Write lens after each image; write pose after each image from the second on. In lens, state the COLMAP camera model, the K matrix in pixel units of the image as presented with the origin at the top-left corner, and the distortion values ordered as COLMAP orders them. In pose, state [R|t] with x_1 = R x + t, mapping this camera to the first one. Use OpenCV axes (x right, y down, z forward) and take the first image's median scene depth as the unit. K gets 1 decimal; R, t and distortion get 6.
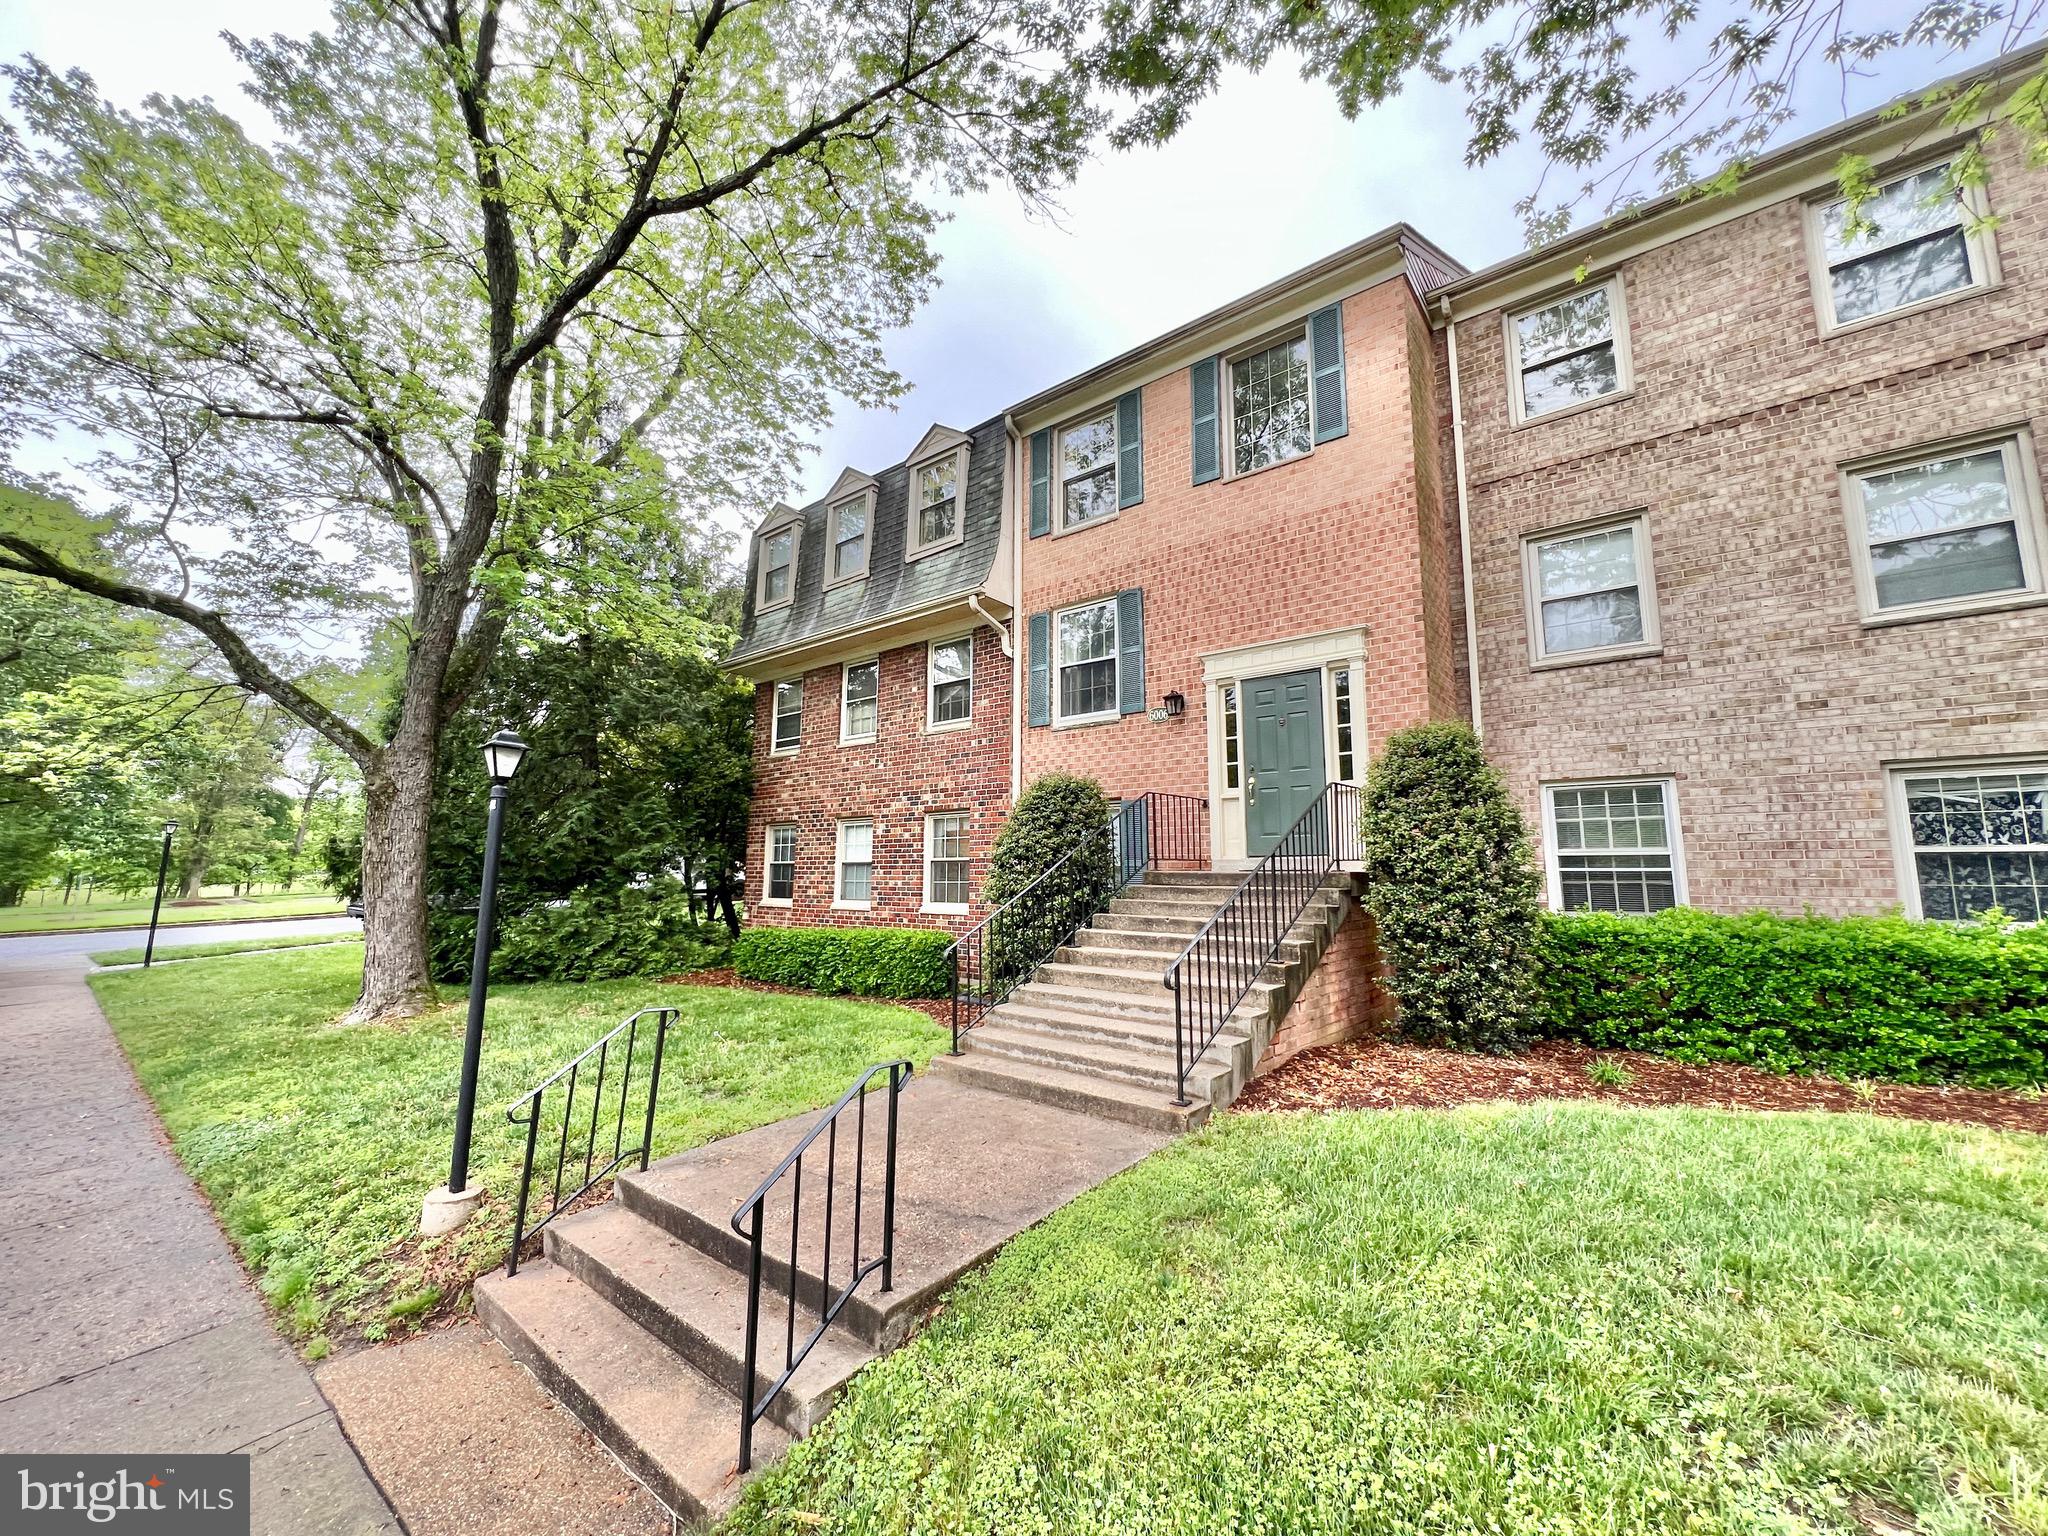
lens RADIAL K [[818.9, 0, 1023.0], [0, 818.9, 762.1], [0, 0, 1]] dist [-0.001525, -0.000069]
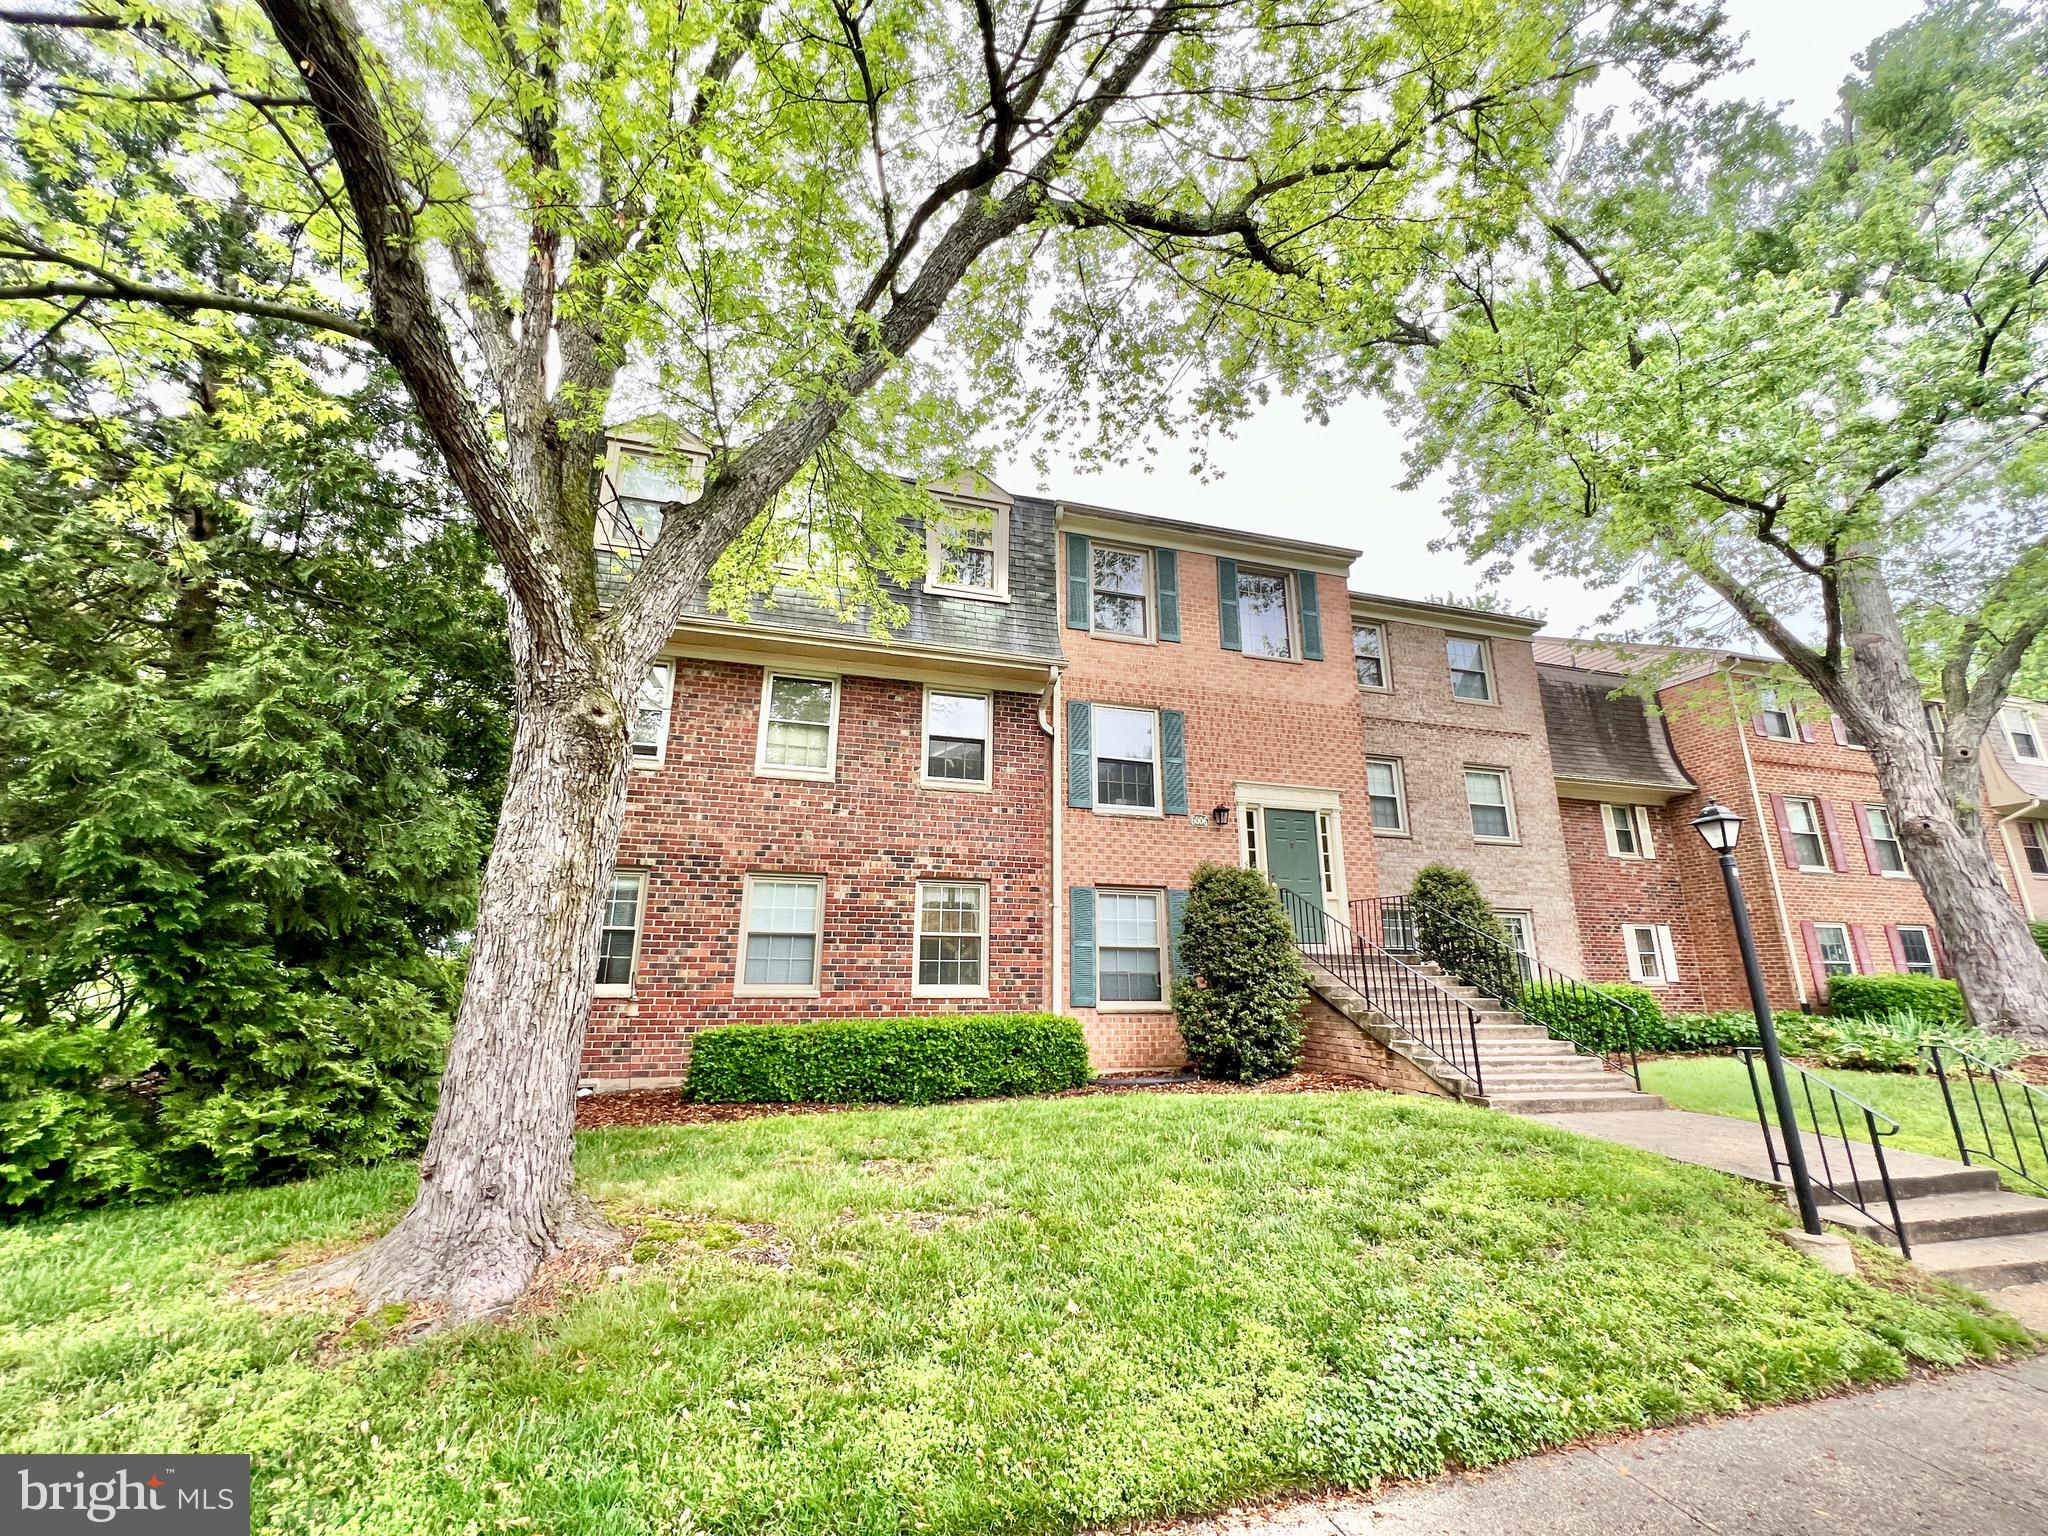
lens RADIAL K [[818.9, 0, 1024.2], [0, 818.9, 765.8], [0, 0, 1]] dist [-0.001525, -0.000069]
pose [[0.560276, 0.208409, 0.801659, -0.773645], [-0.120722, 0.978041, -0.169891, 0.079267], [-0.819461, -0.001592, 0.573132, 0.417186]]
